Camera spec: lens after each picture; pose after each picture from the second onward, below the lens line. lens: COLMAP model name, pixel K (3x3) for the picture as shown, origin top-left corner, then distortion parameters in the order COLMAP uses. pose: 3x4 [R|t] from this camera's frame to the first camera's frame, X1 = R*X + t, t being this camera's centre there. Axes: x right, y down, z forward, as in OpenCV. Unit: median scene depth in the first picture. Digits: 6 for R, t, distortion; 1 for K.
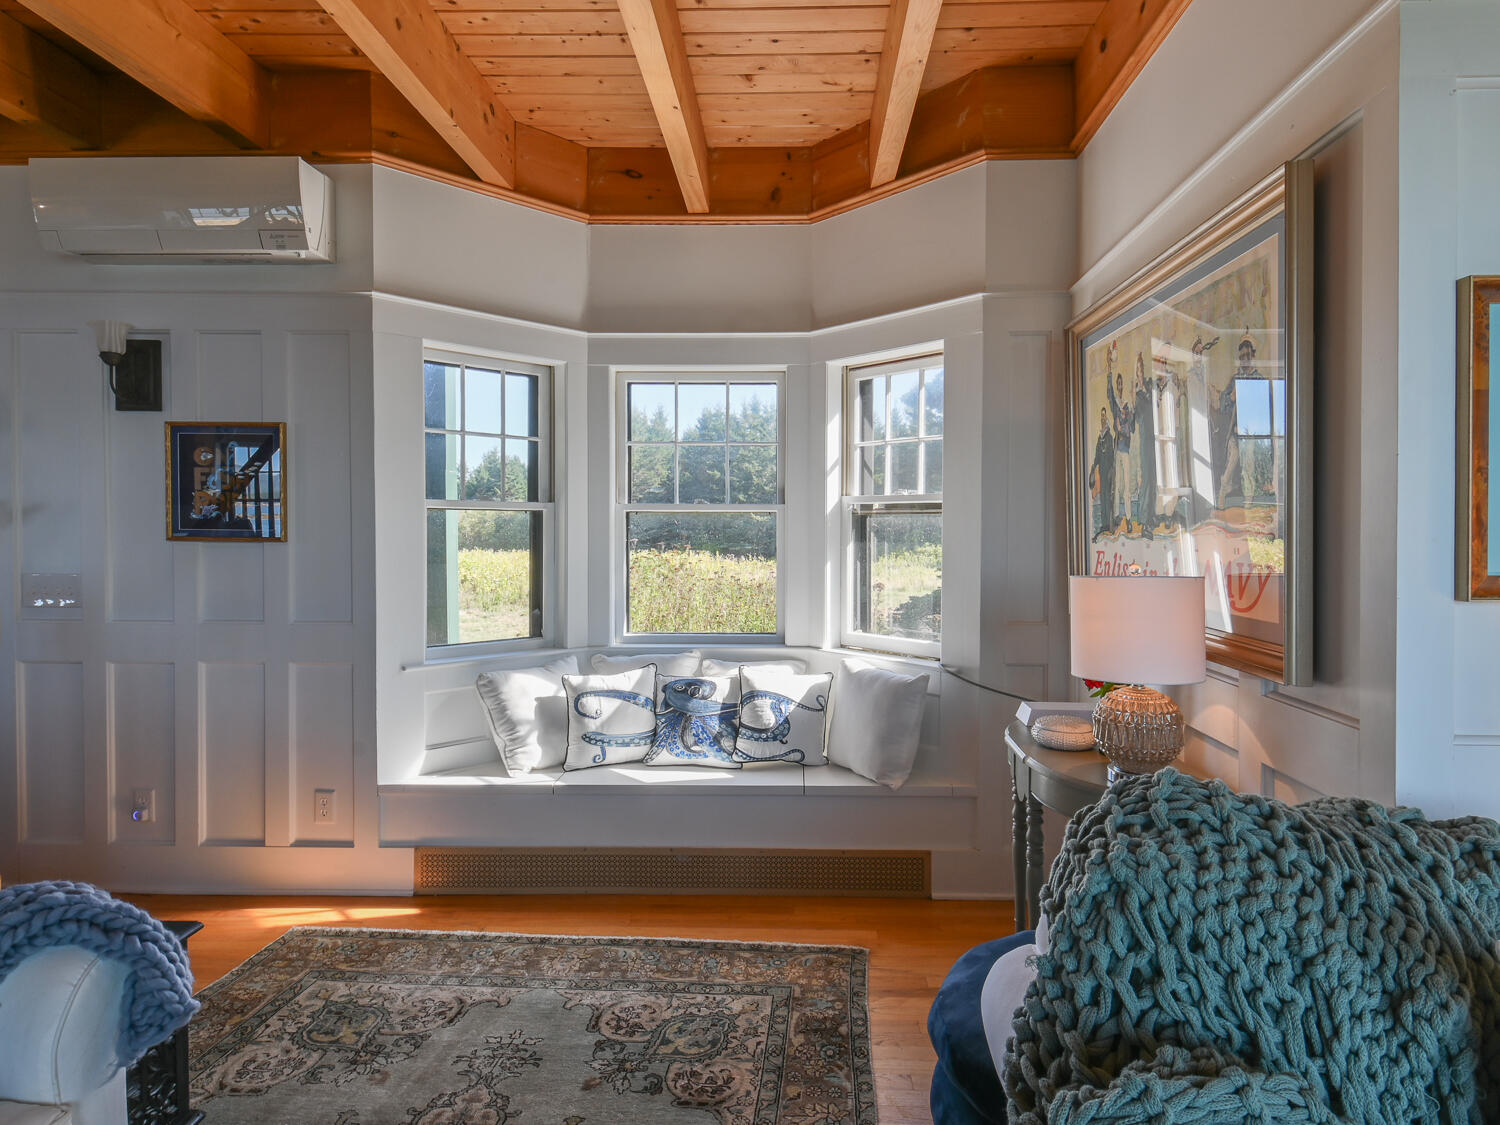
lens RADIAL K [[757.2, 0, 796.0], [0, 757.2, 550.3], [0, 0, 1]] dist [0.014012, -0.008977]
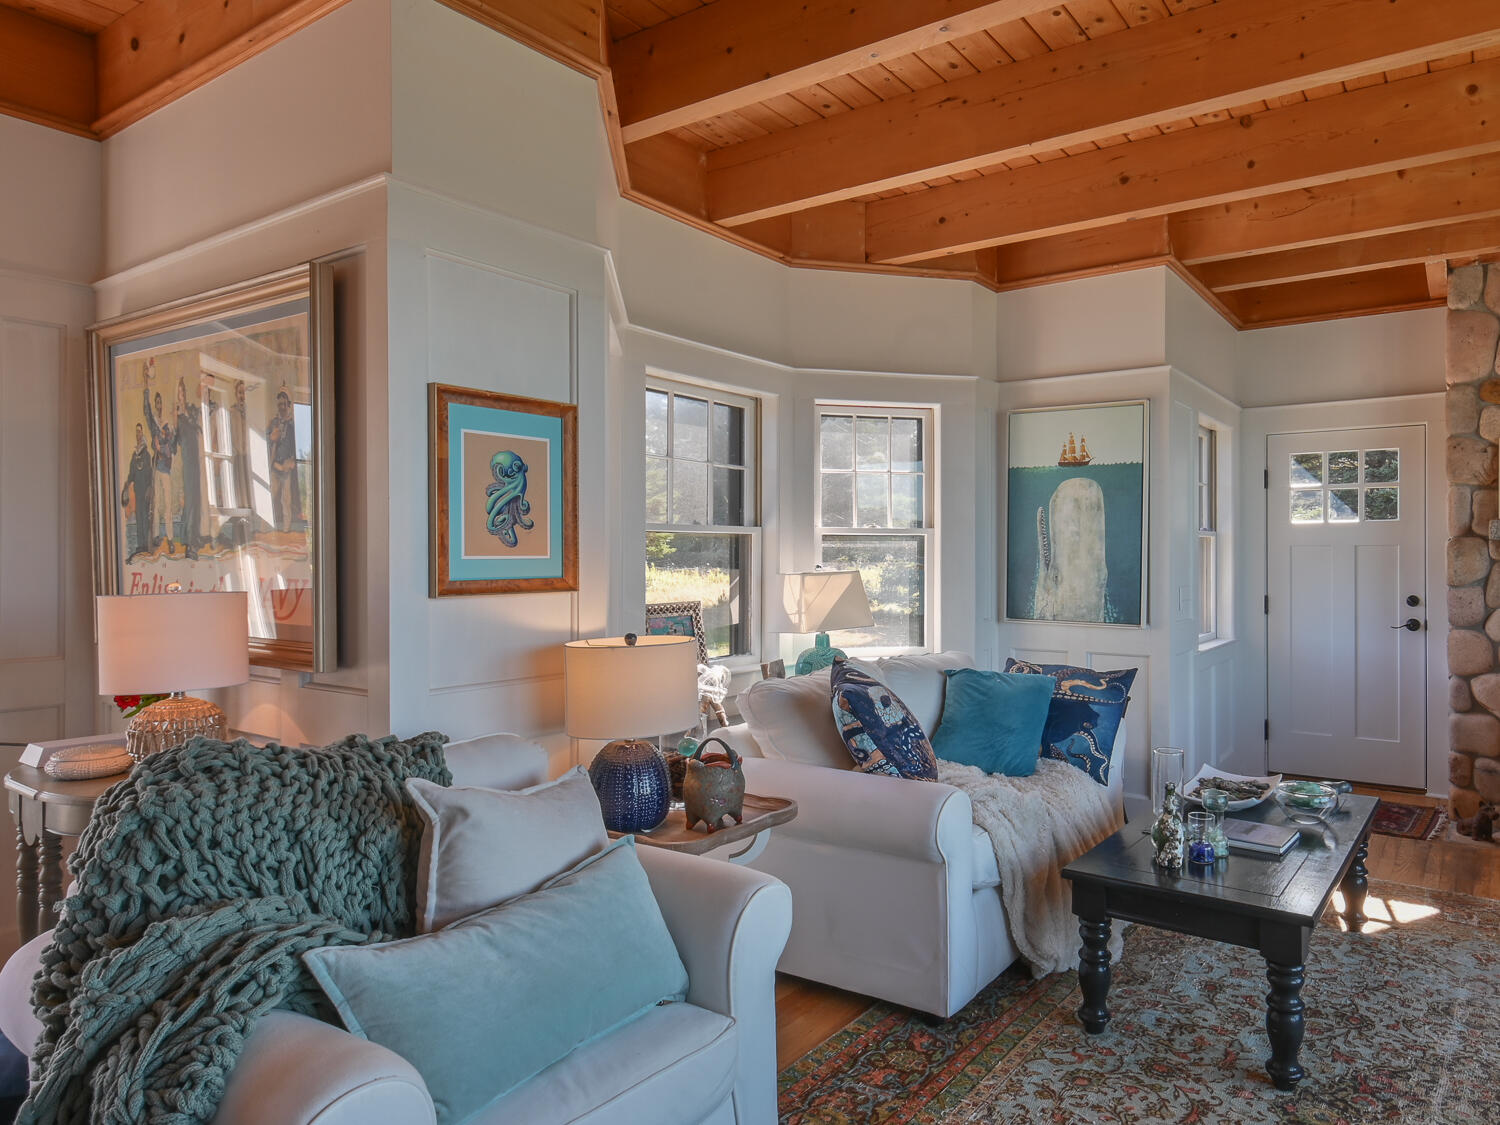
lens RADIAL K [[757.2, 0, 796.0], [0, 757.2, 550.3], [0, 0, 1]] dist [0.014012, -0.008977]
pose [[0.461278, 0.002943, 0.887251, -0.202669], [0.022811, 0.999625, -0.015175, 0.019276], [-0.886963, 0.027239, 0.461037, -0.547597]]
